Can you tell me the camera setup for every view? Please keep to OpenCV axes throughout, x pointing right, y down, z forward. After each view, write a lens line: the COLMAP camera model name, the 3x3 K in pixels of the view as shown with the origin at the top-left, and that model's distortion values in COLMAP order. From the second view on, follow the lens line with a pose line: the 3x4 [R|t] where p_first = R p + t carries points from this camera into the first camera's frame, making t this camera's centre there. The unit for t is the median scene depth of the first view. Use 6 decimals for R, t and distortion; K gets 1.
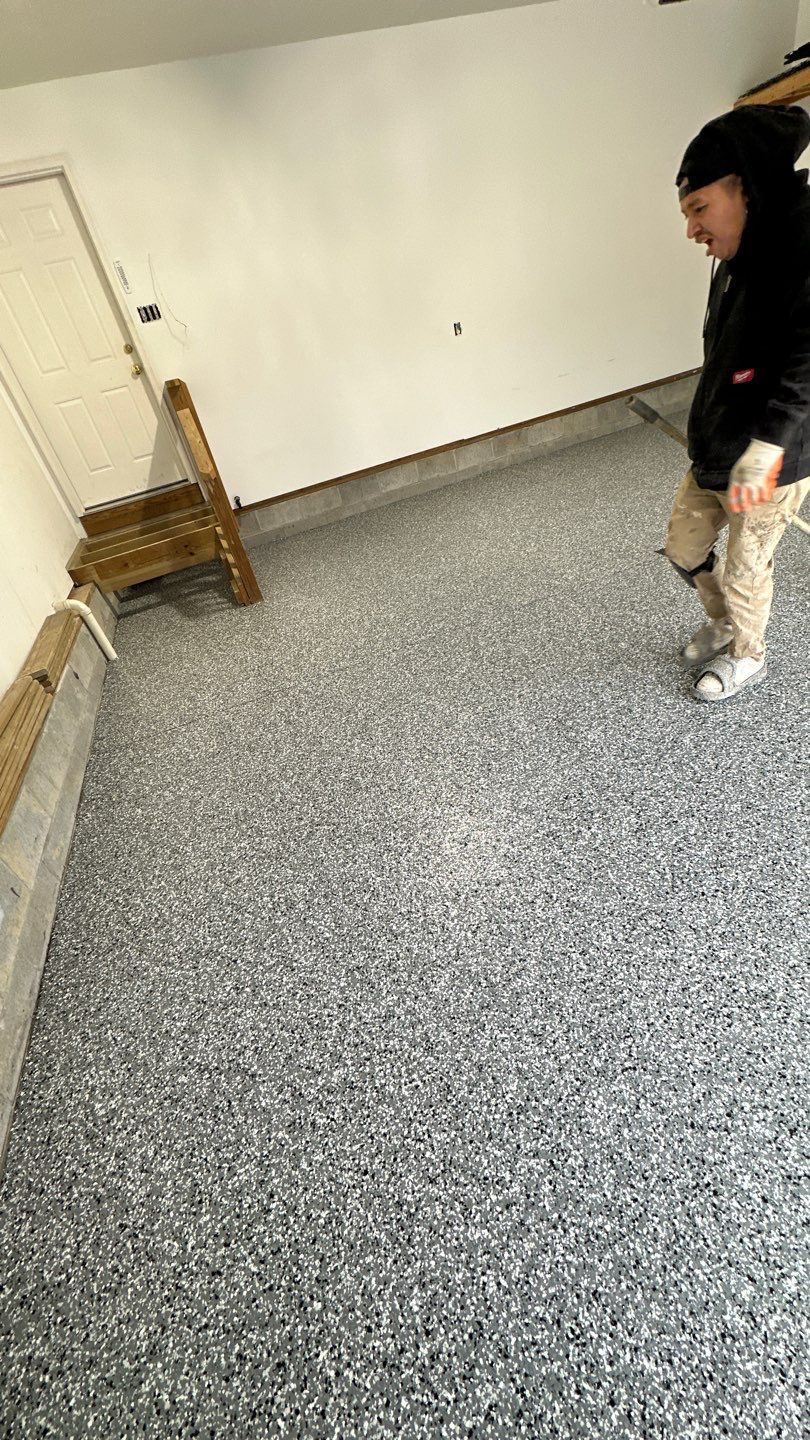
lens RADIAL K [[567.1, 0, 405.0], [0, 567.1, 720.0], [0, 0, 1]] dist [-0.002077, 0.000043]
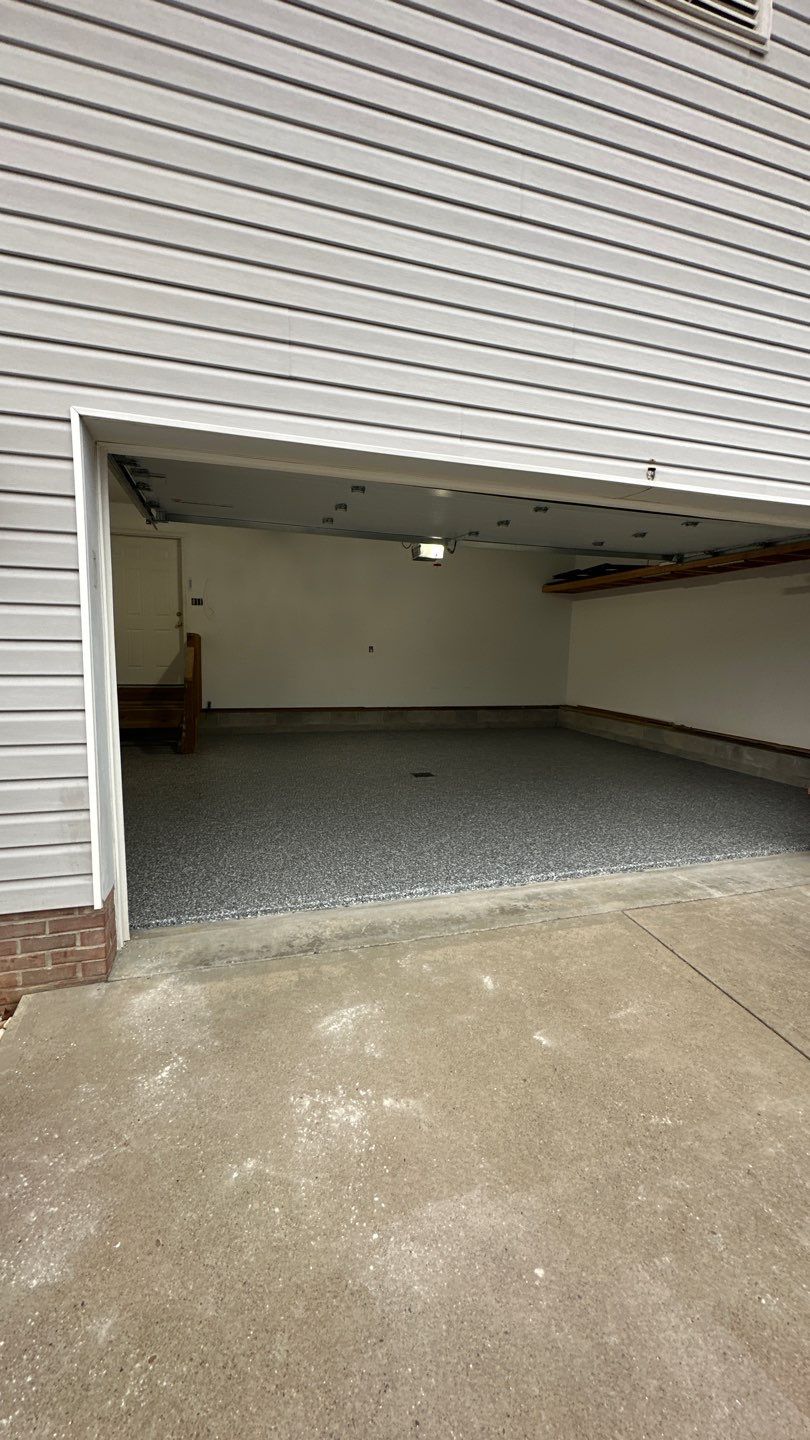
lens RADIAL K [[567.1, 0, 405.0], [0, 567.1, 720.0], [0, 0, 1]] dist [-0.002077, 0.000043]
pose [[0.970901, 0.237396, -0.031536, 0.352220], [-0.225653, 0.862774, -0.452440, 0.292354], [-0.080199, 0.446390, 0.891237, -0.521575]]
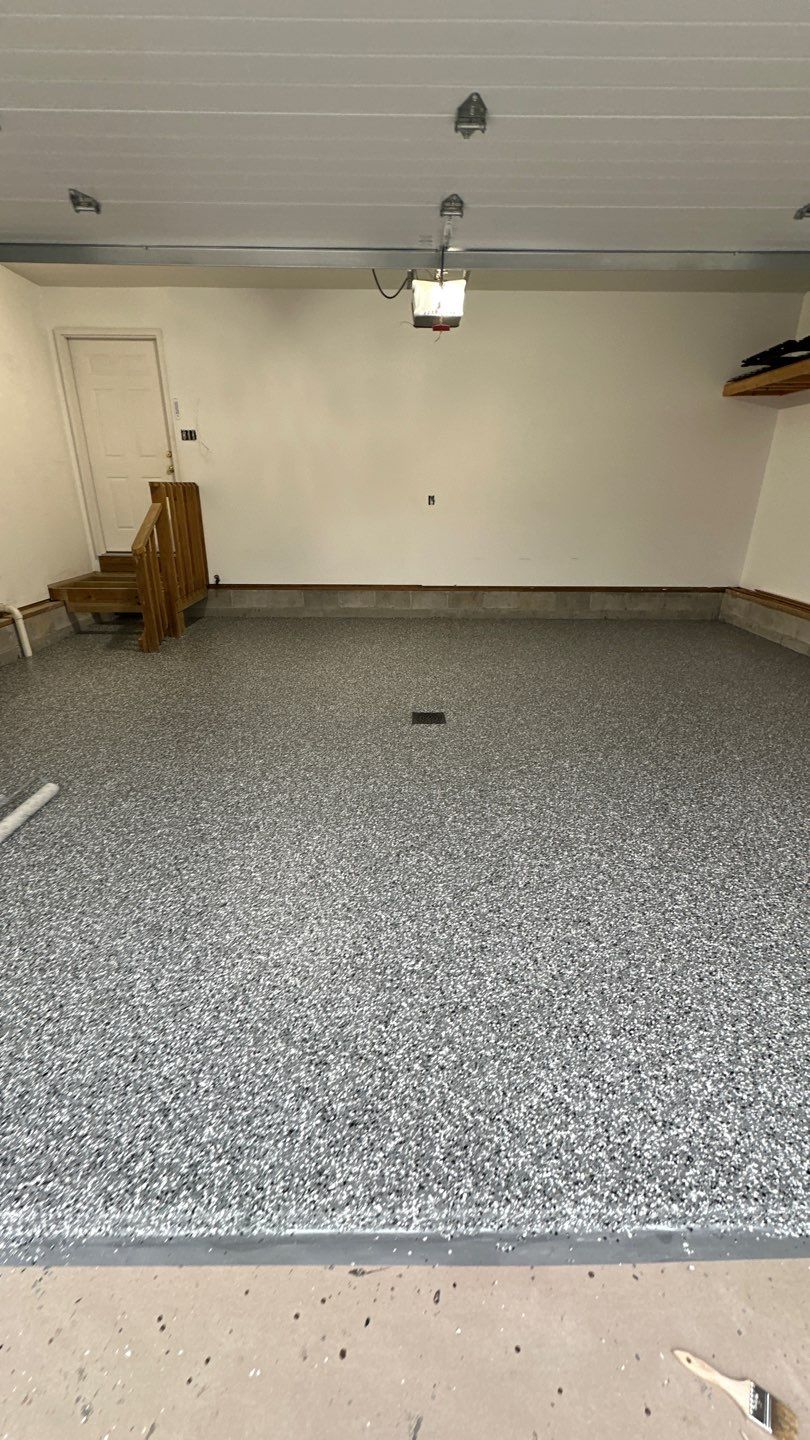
lens RADIAL K [[567.1, 0, 405.0], [0, 567.1, 720.0], [0, 0, 1]] dist [-0.002077, 0.000043]
pose [[0.916022, 0.328313, -0.230465, 0.554251], [-0.364404, 0.921258, -0.135988, -0.098998], [0.167671, 0.208551, 0.963531, -0.070140]]
